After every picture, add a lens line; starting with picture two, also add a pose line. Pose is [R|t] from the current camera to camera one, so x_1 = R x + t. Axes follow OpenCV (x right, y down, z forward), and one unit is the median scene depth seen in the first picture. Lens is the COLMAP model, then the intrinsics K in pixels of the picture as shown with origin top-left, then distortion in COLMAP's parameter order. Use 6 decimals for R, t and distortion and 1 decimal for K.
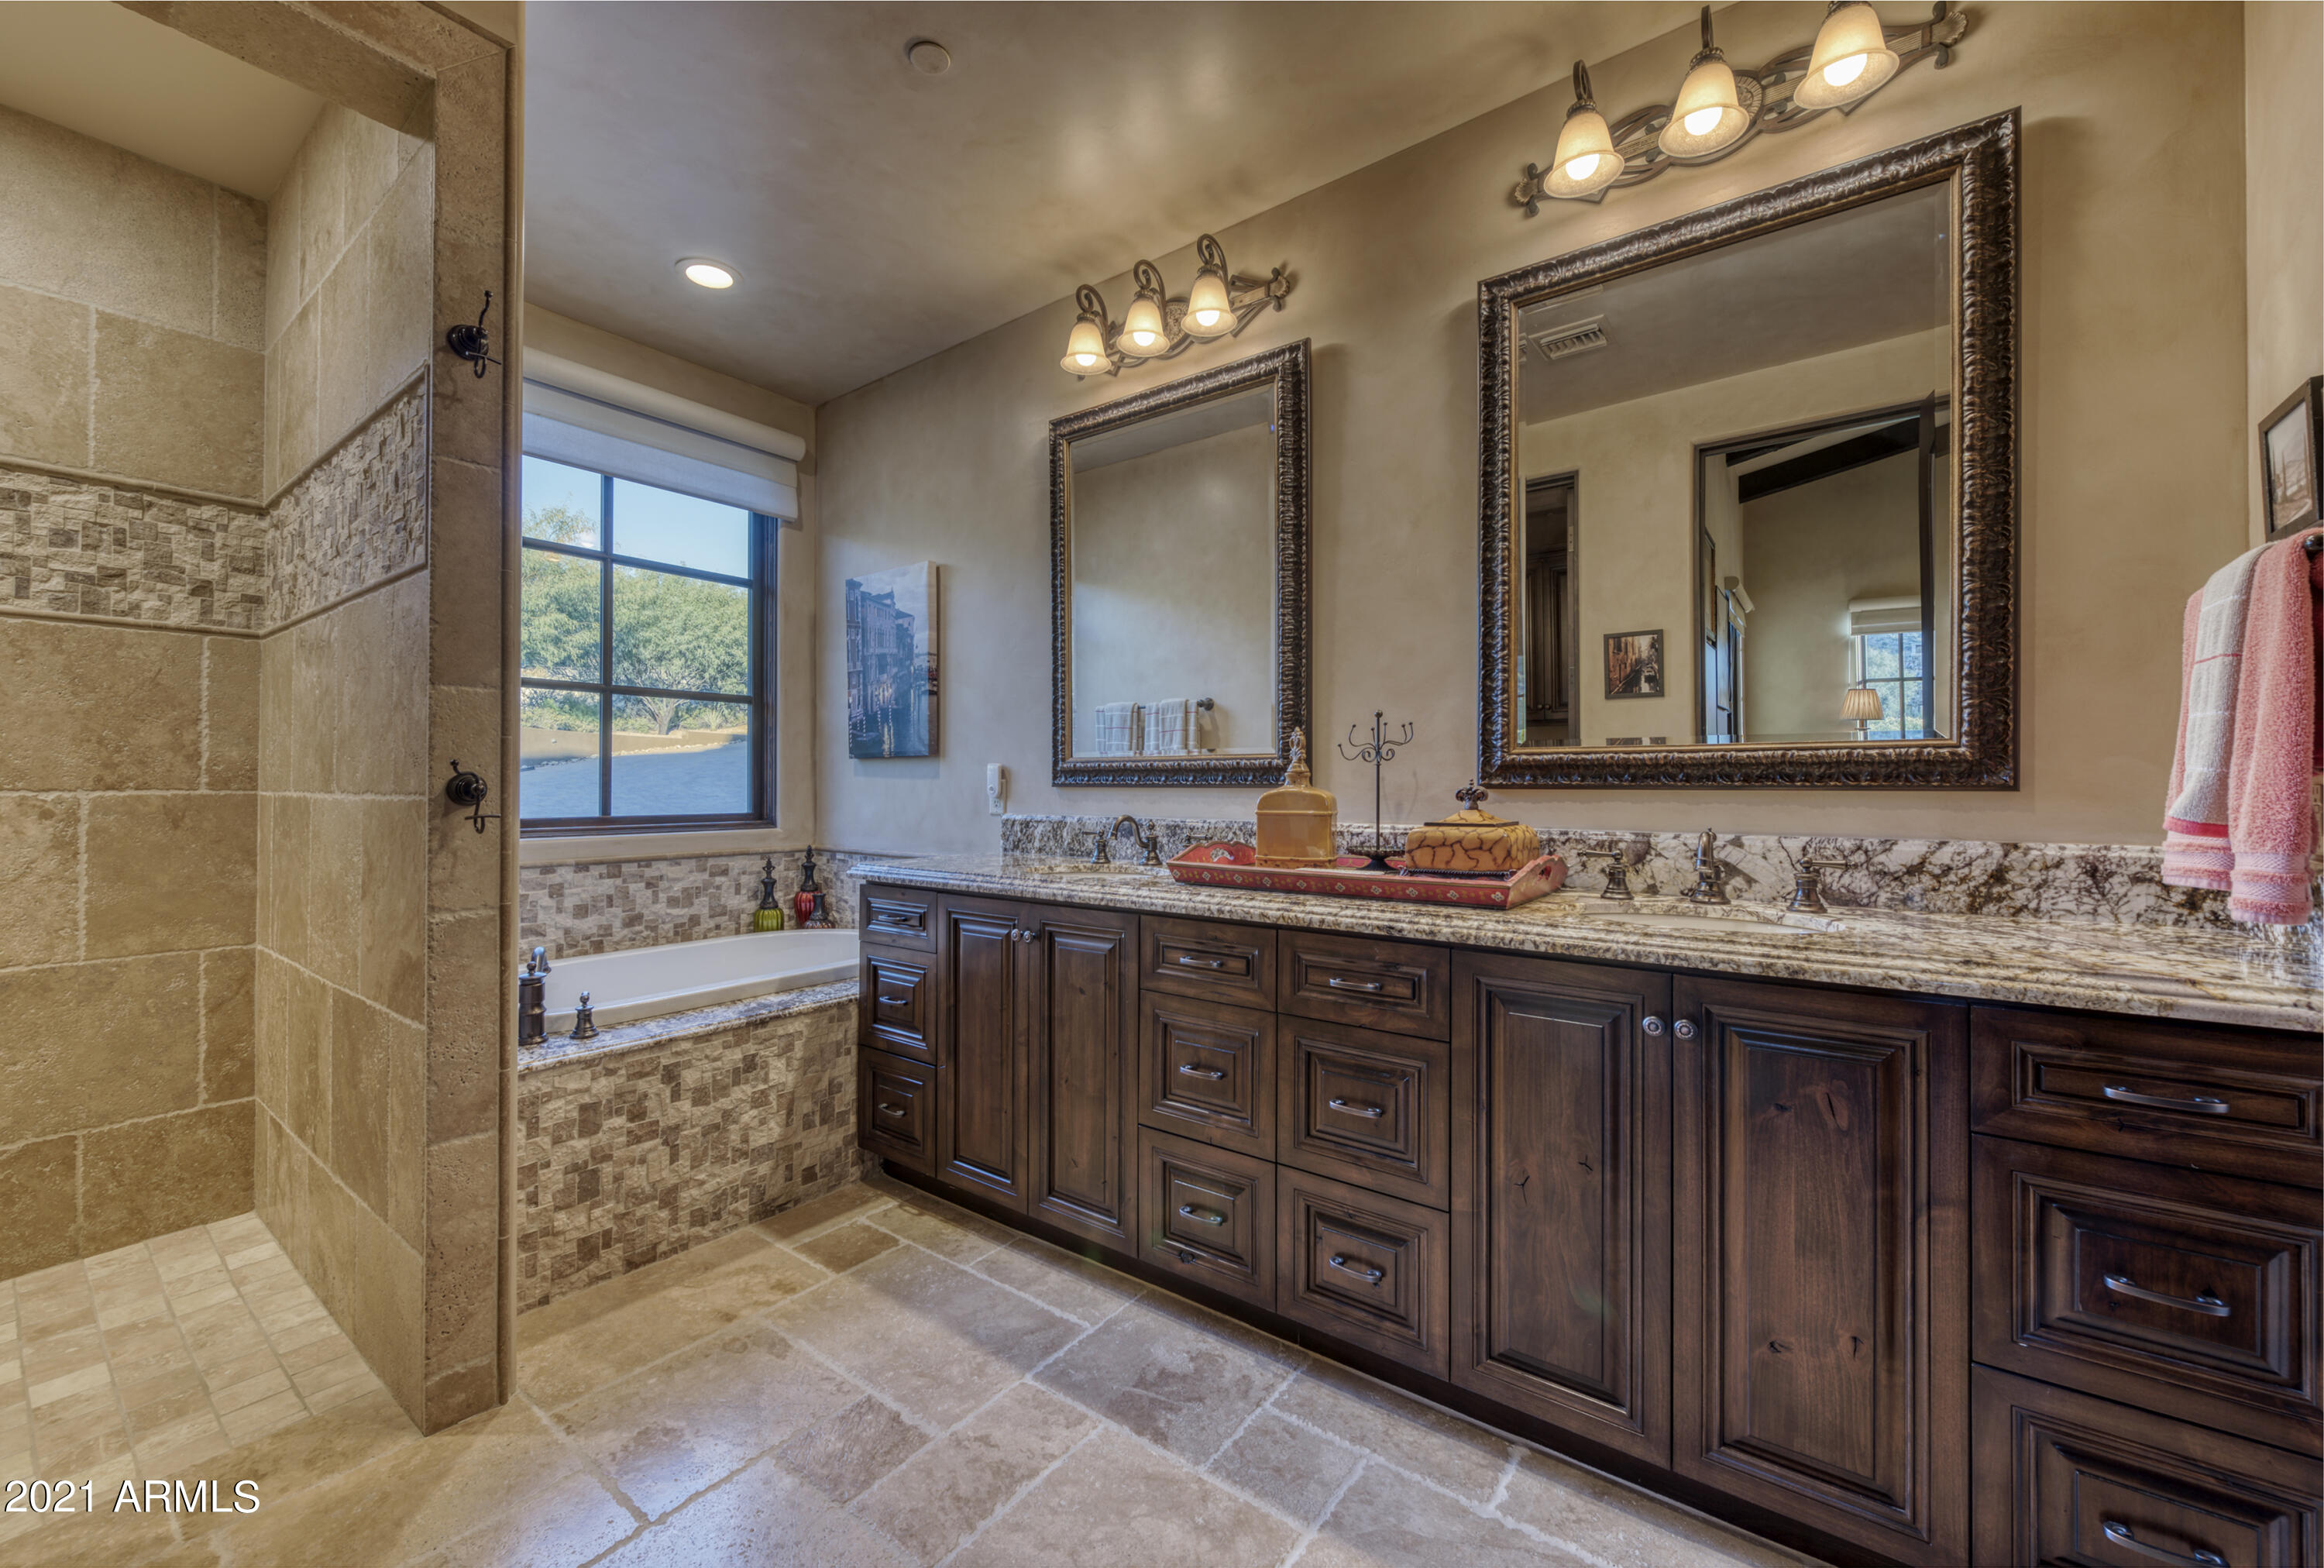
lens RADIAL K [[918.6, 0, 1153.4], [0, 918.6, 788.3], [0, 0, 1]] dist [-0.002534, -0.000146]
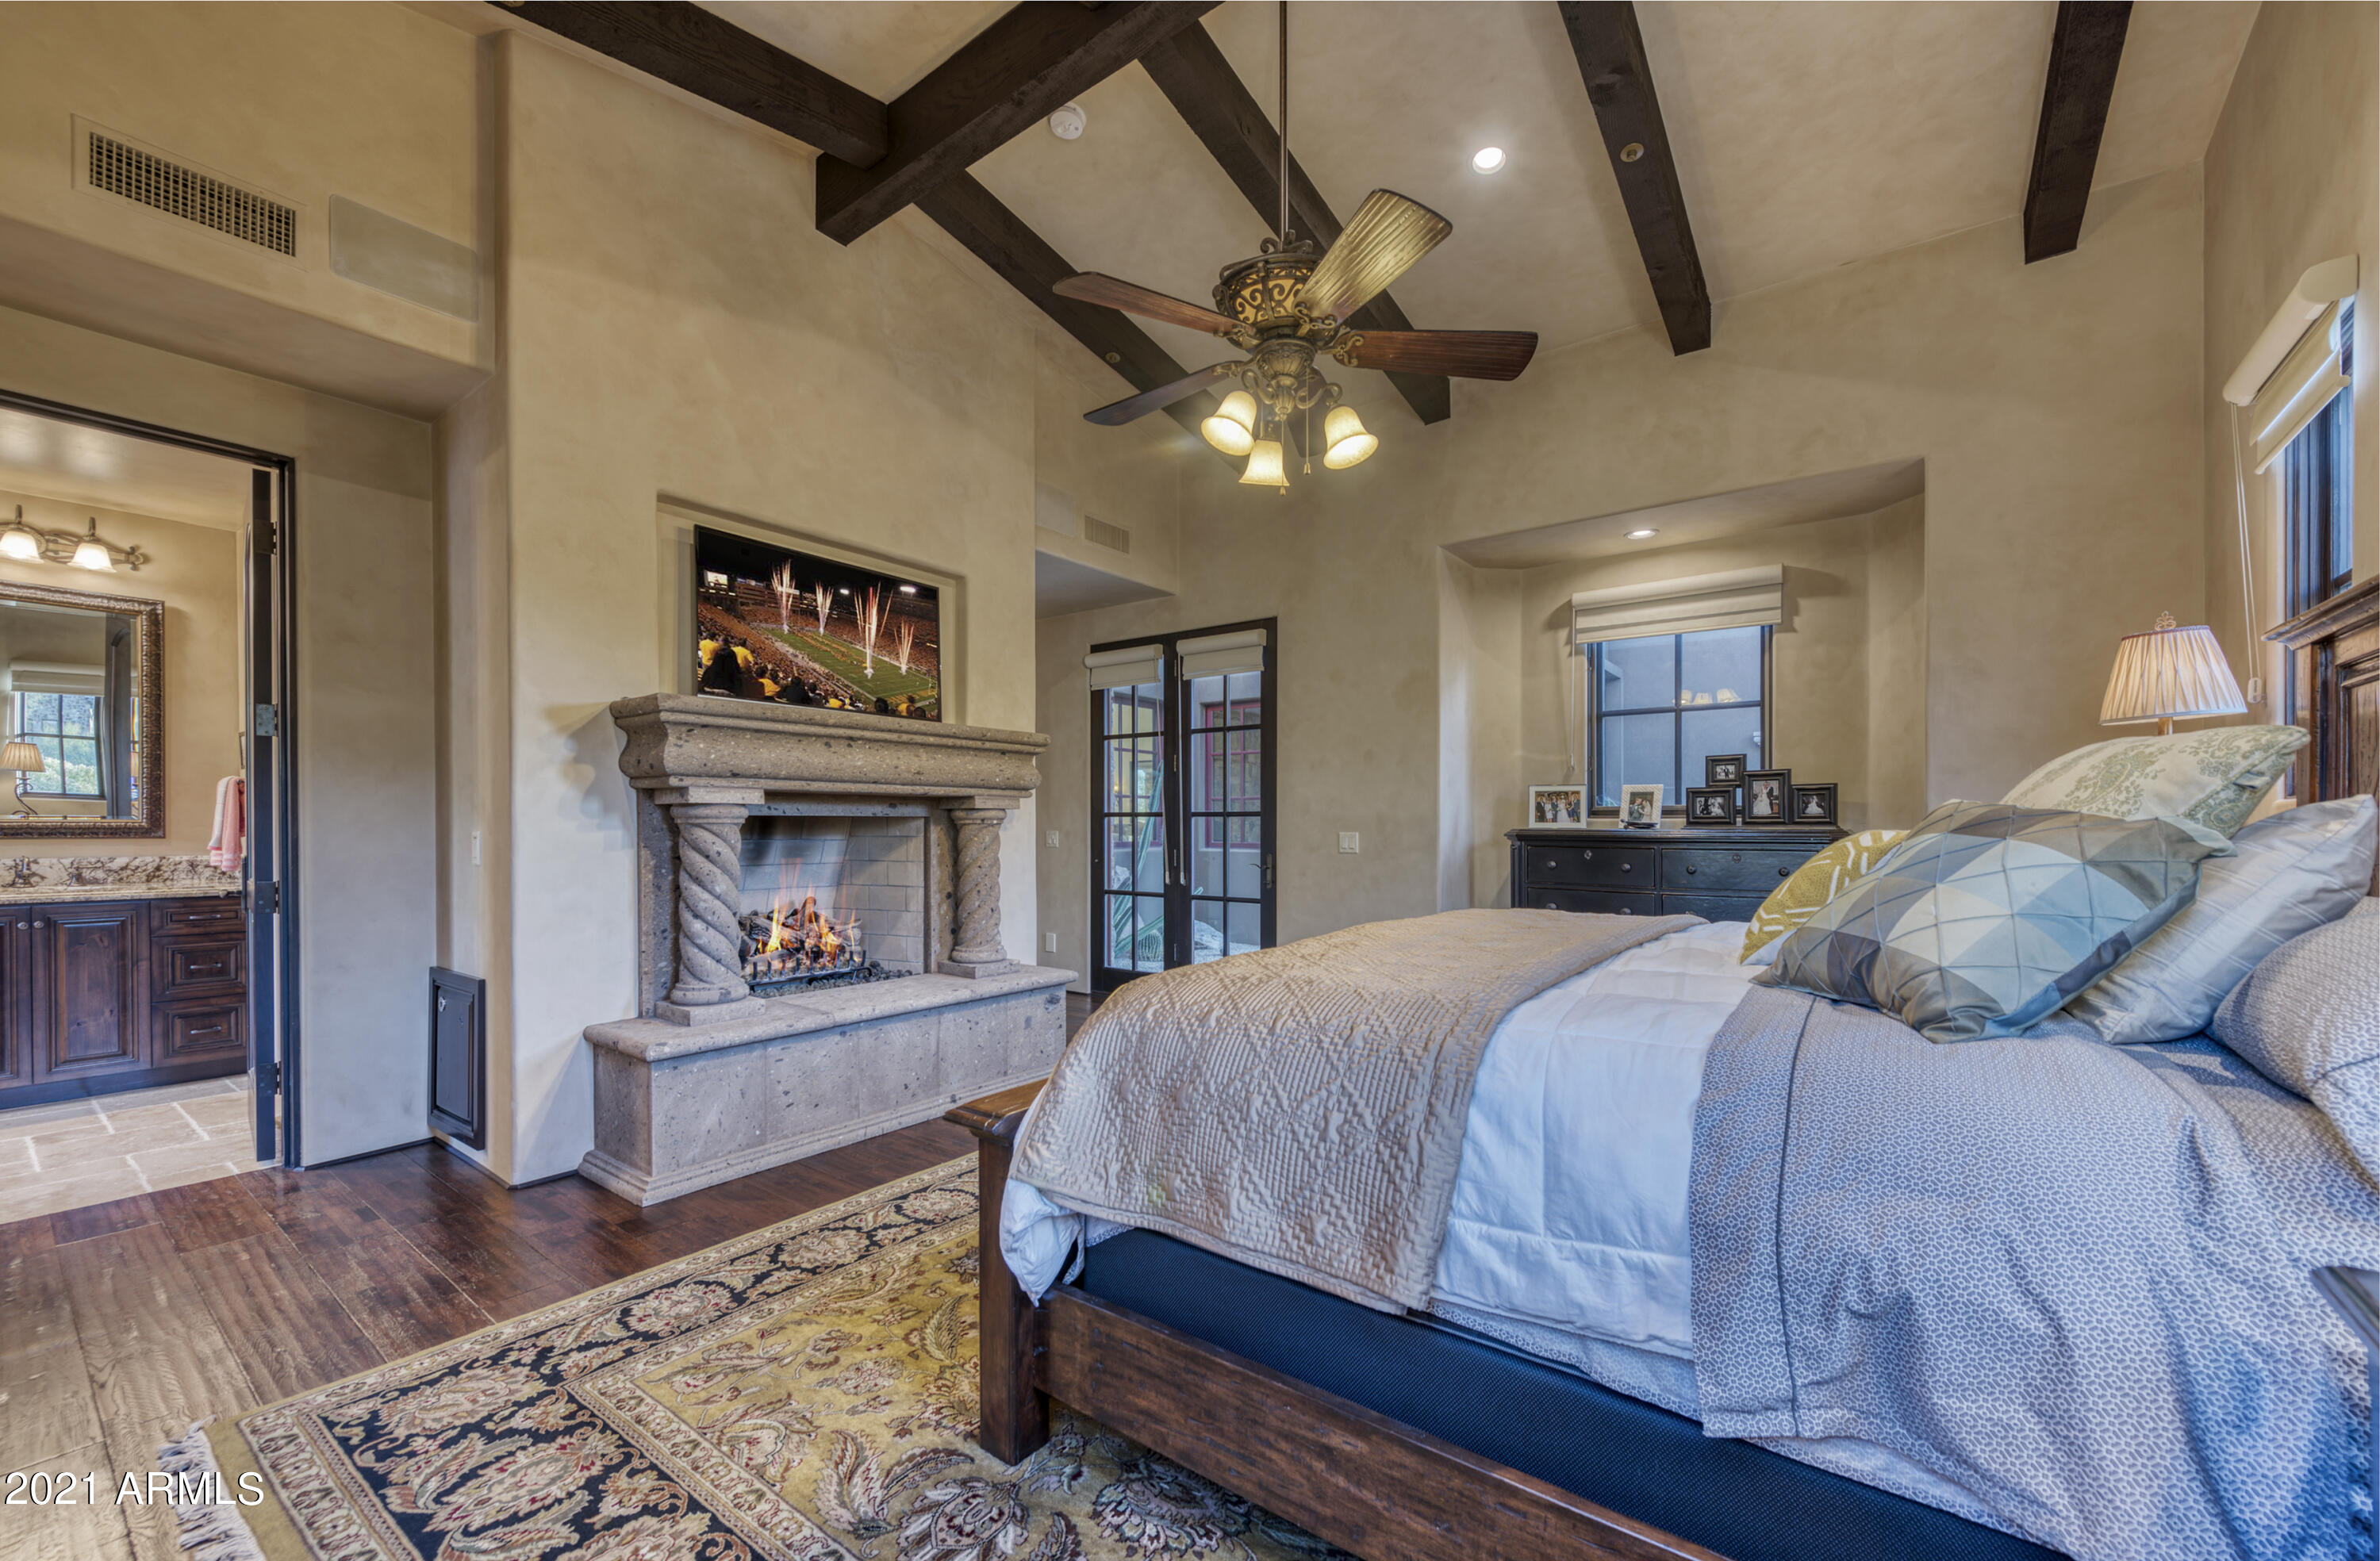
lens RADIAL K [[958.2, 0, 1186.7], [0, 958.2, 838.7], [0, 0, 1]] dist [0.009394, -0.000118]
pose [[0.004121, -0.012081, 0.999919, -2.342229], [-0.006791, 0.999904, 0.012109, -0.062721], [-0.999968, -0.006841, 0.004039, -2.495987]]
